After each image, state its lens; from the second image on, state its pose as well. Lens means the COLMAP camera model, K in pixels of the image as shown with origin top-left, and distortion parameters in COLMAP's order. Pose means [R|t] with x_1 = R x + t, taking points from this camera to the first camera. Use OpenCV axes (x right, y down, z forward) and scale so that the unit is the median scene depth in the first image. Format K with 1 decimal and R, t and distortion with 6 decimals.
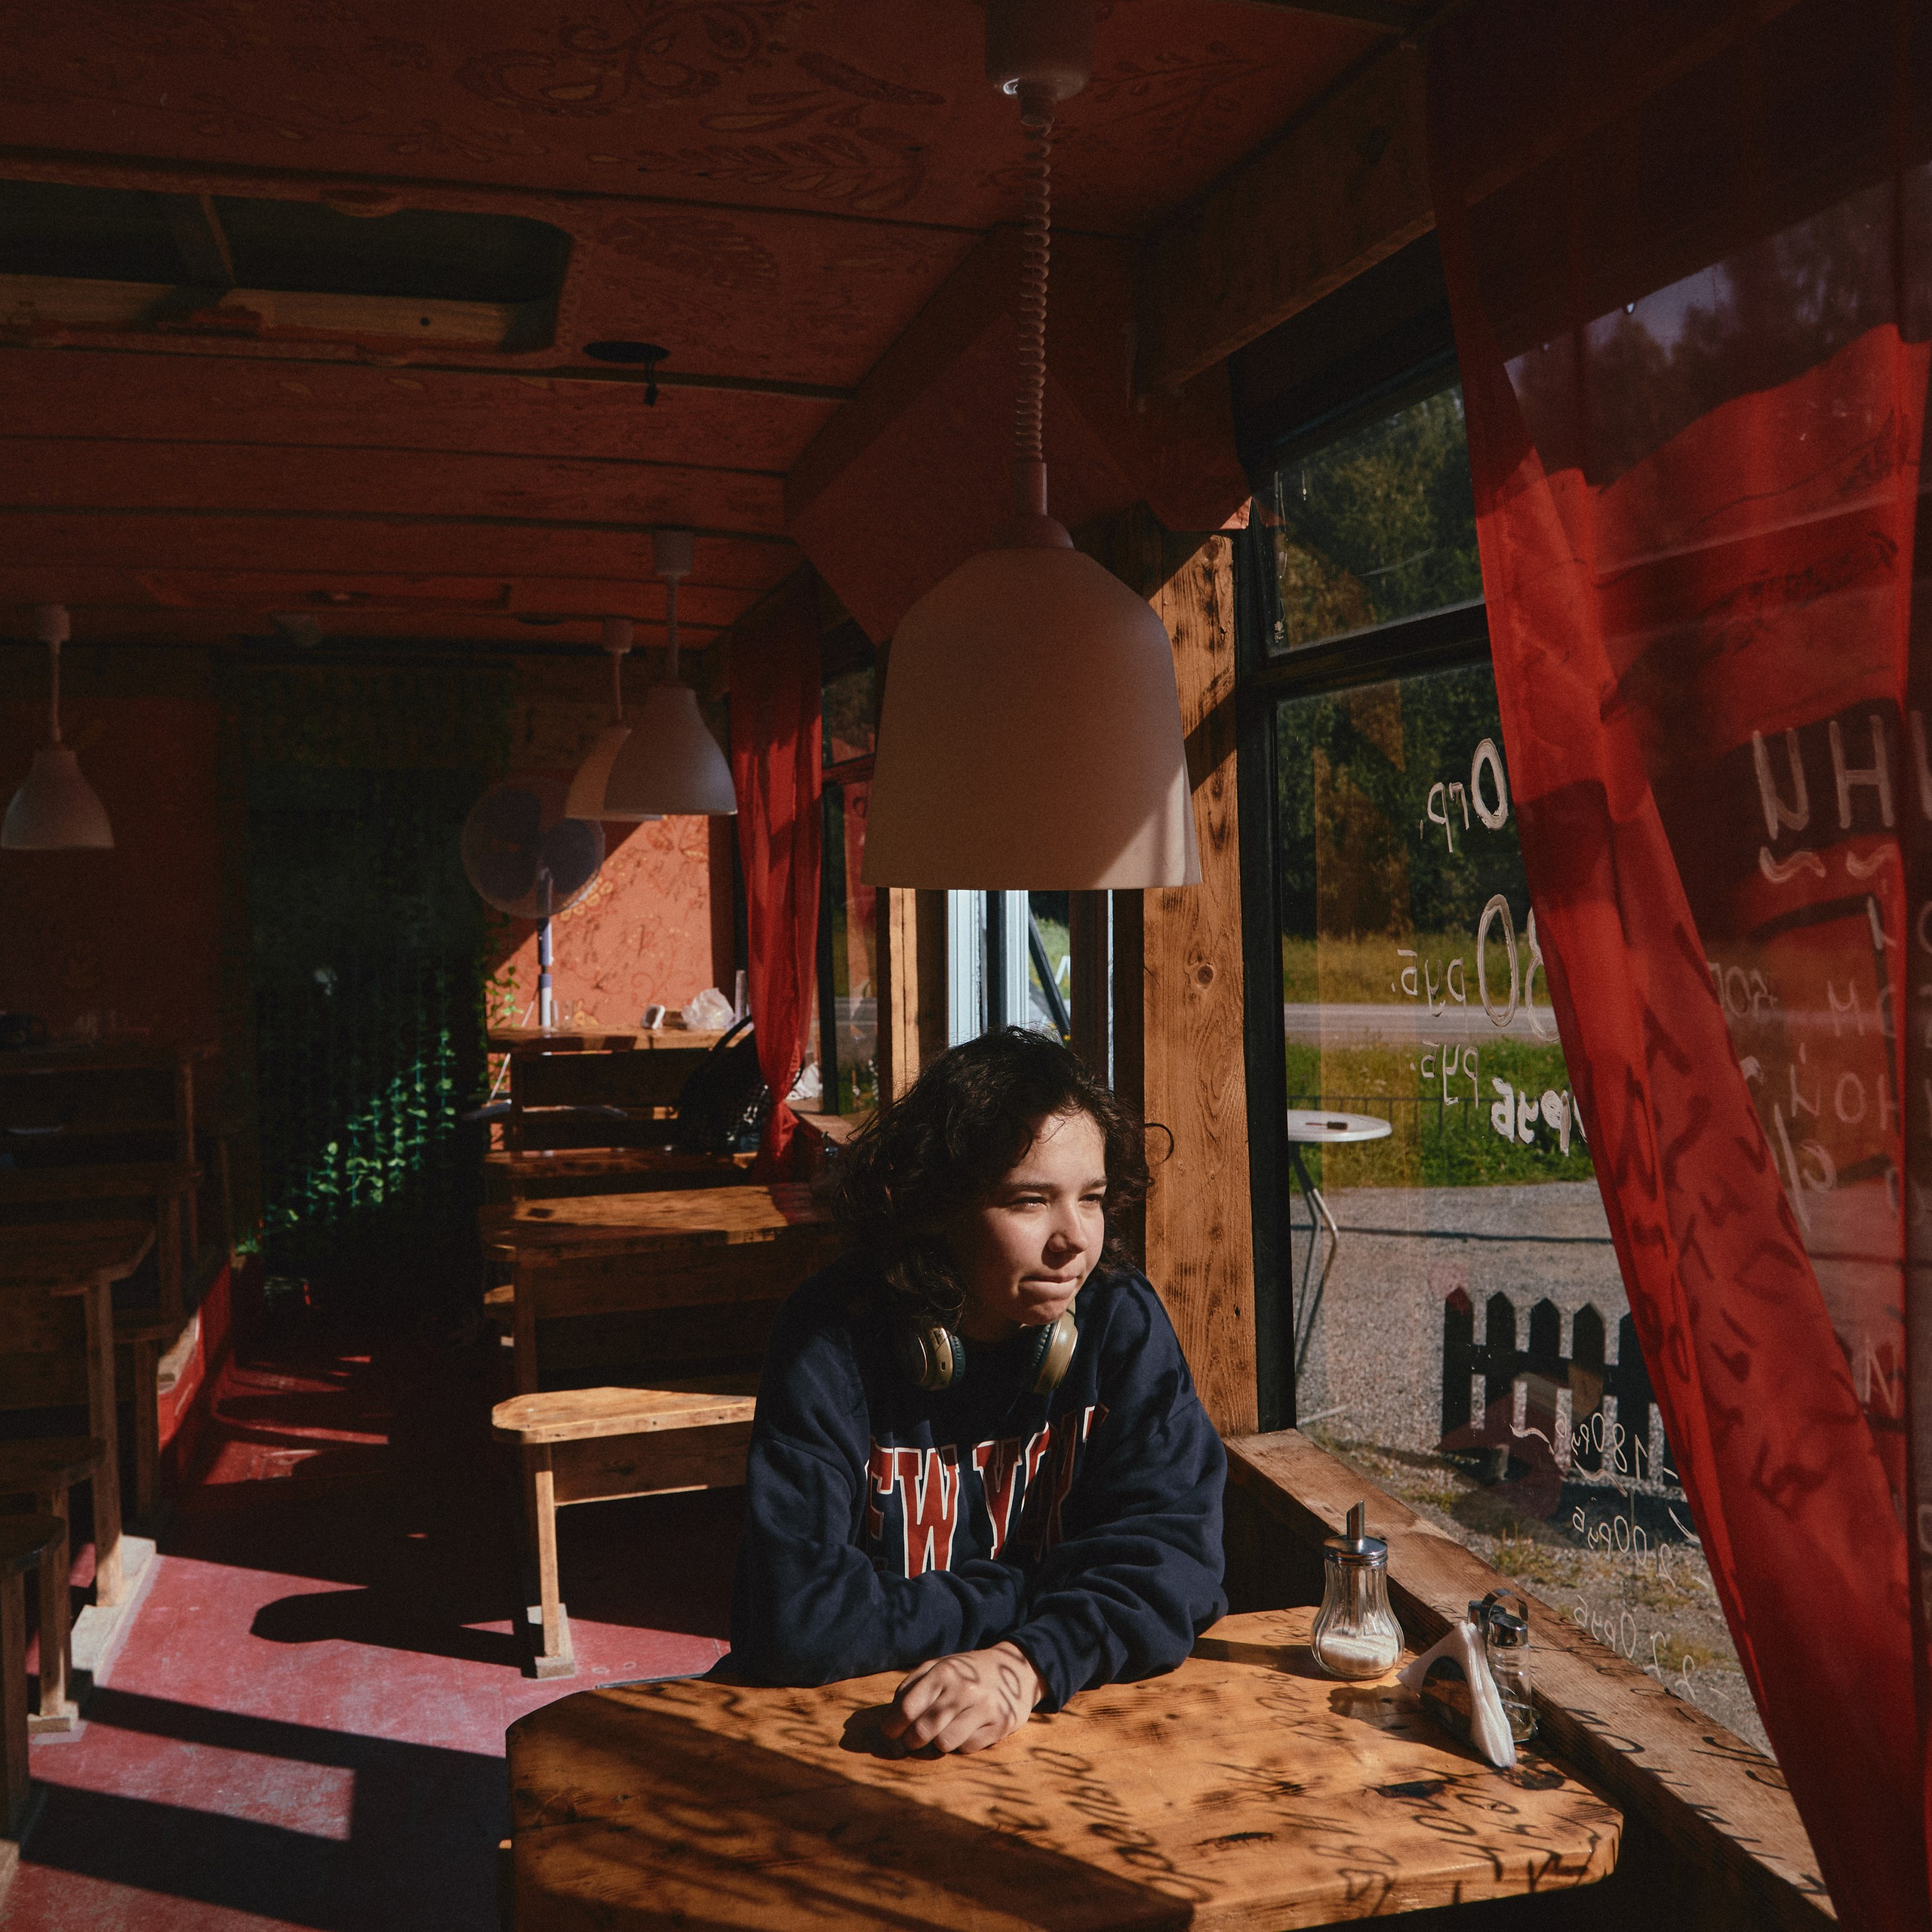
lens RADIAL K [[2387.5, 0, 966.8], [0, 2387.5, 1185.6], [0, 0, 1]] dist [-0.014201, 0.013647]
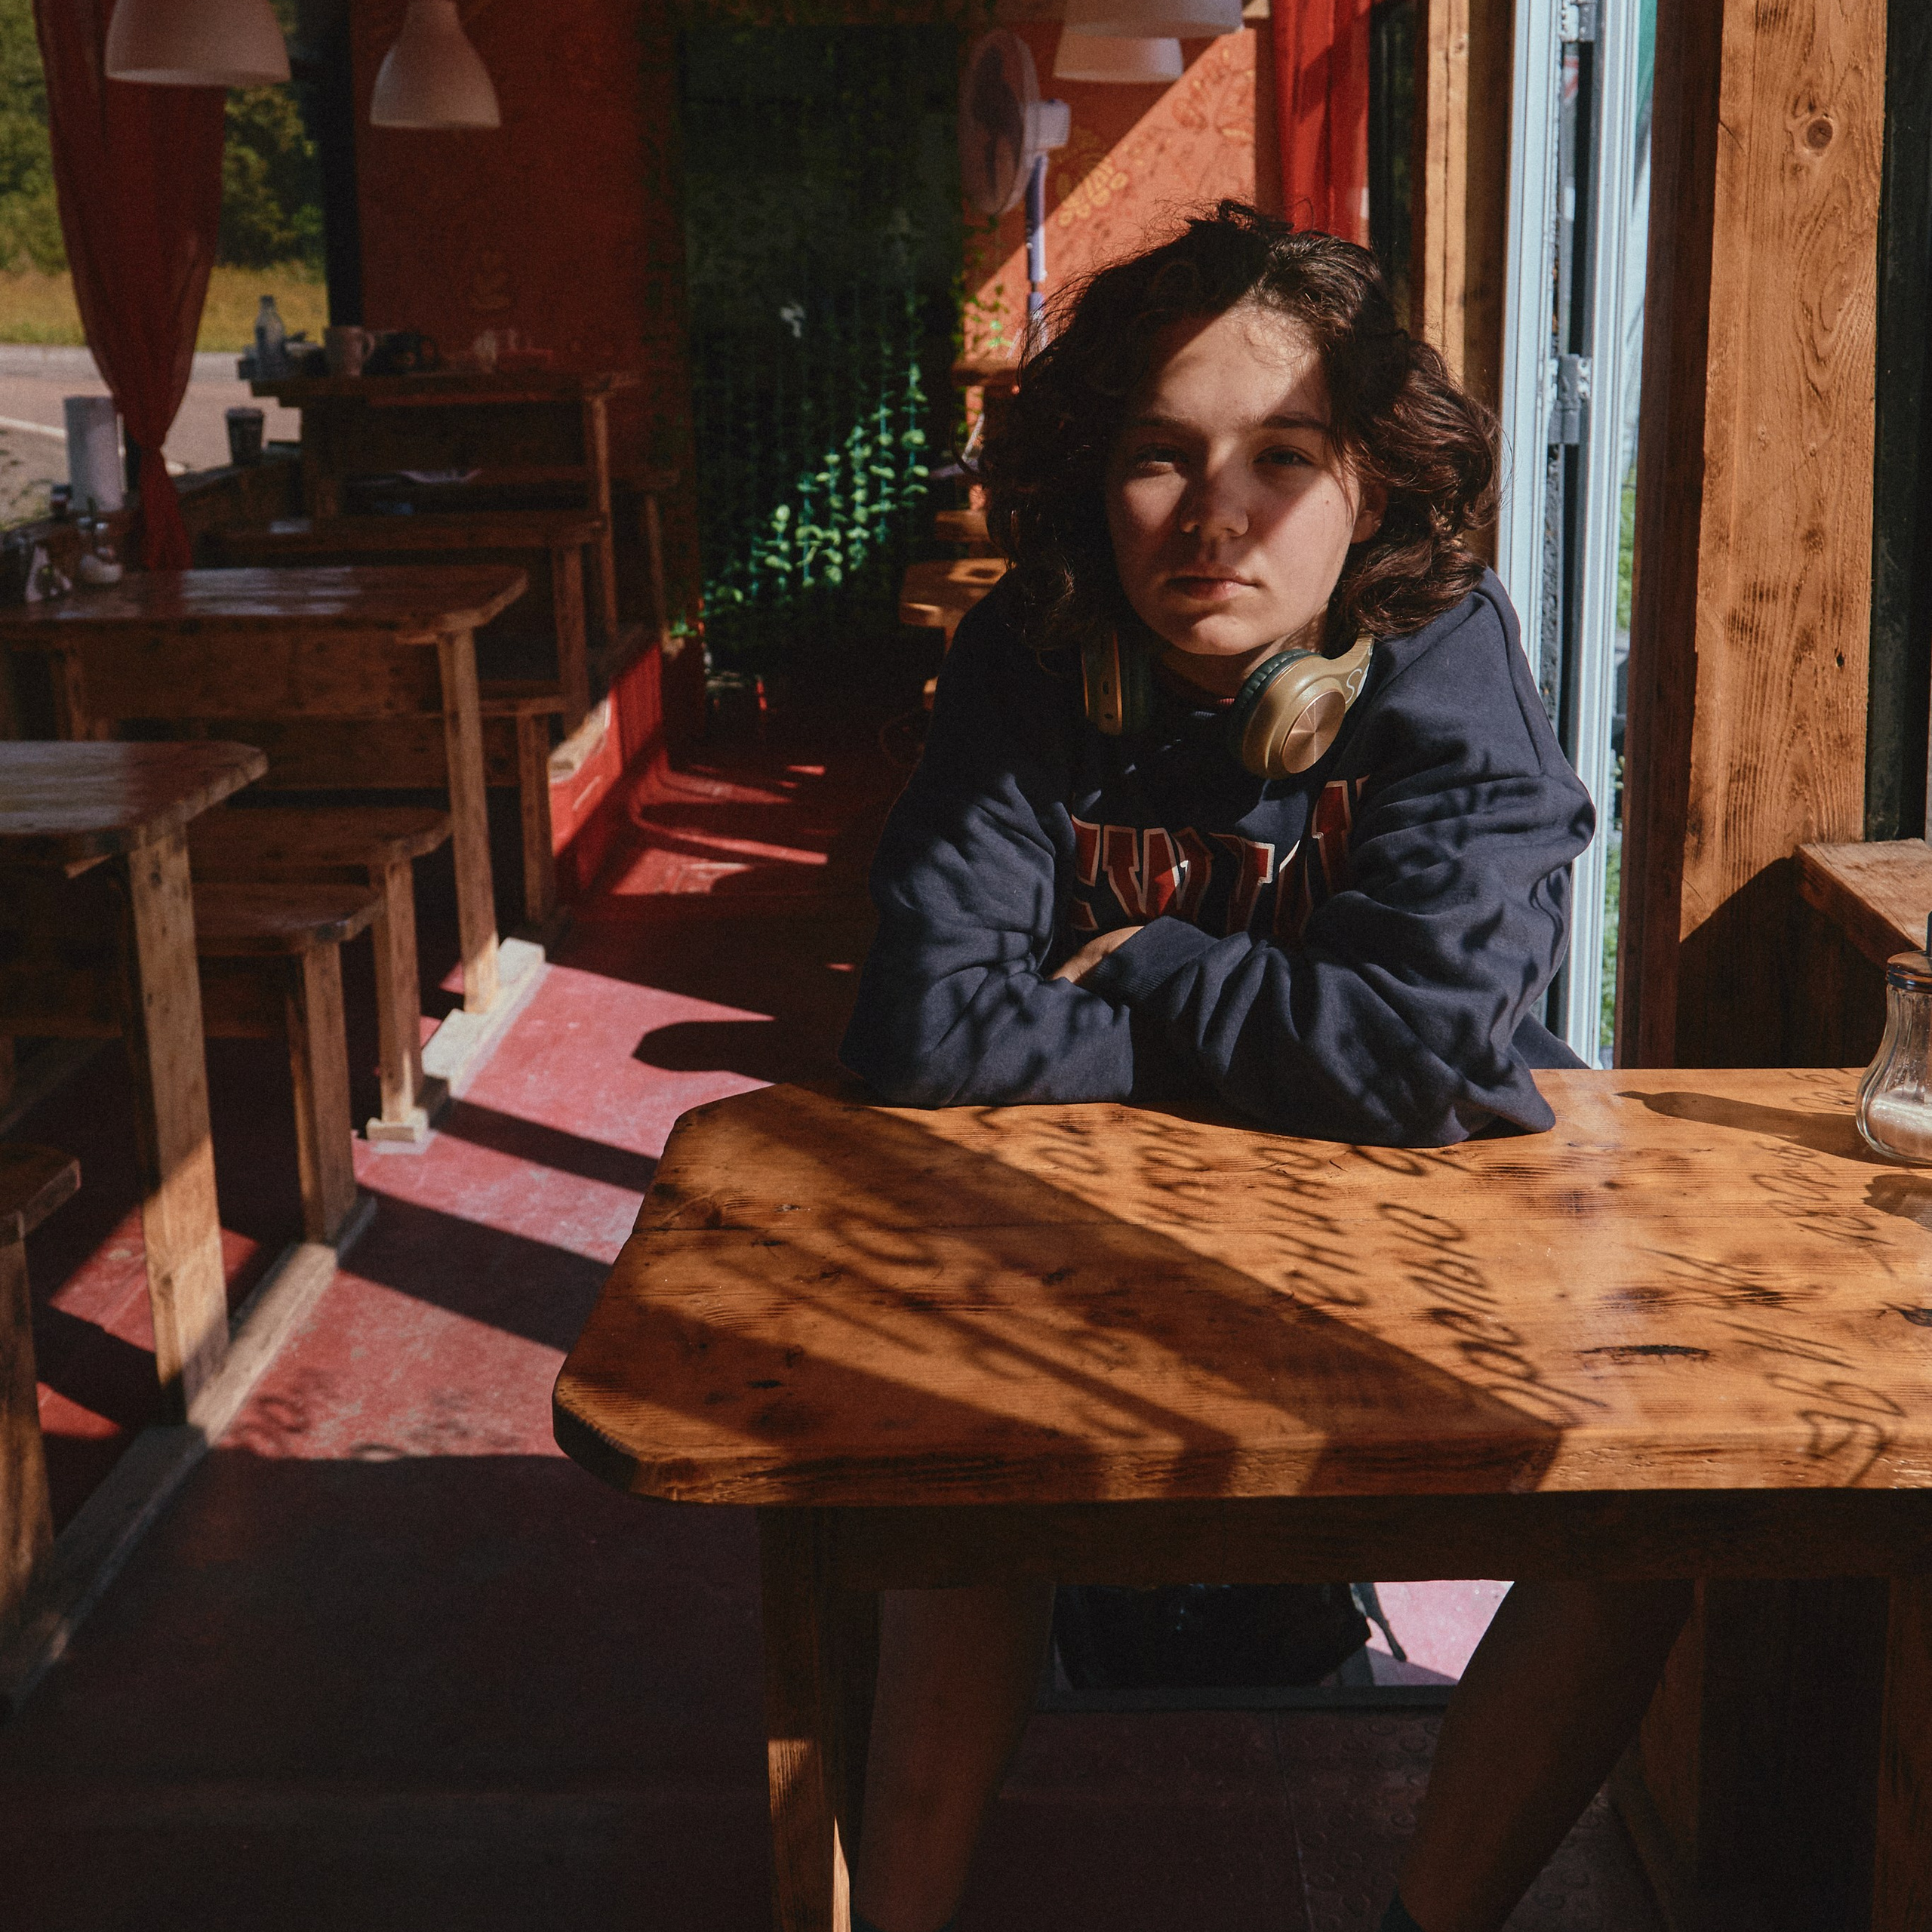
lens RADIAL K [[2387.5, 0, 966.8], [0, 2387.5, 1185.6], [0, 0, 1]] dist [-0.014201, 0.013647]
pose [[0.935112, 0.080891, -0.344995, 0.126141], [-0.026818, 0.986959, 0.158723, 0.099592], [0.353335, -0.139172, 0.925087, 0.250417]]
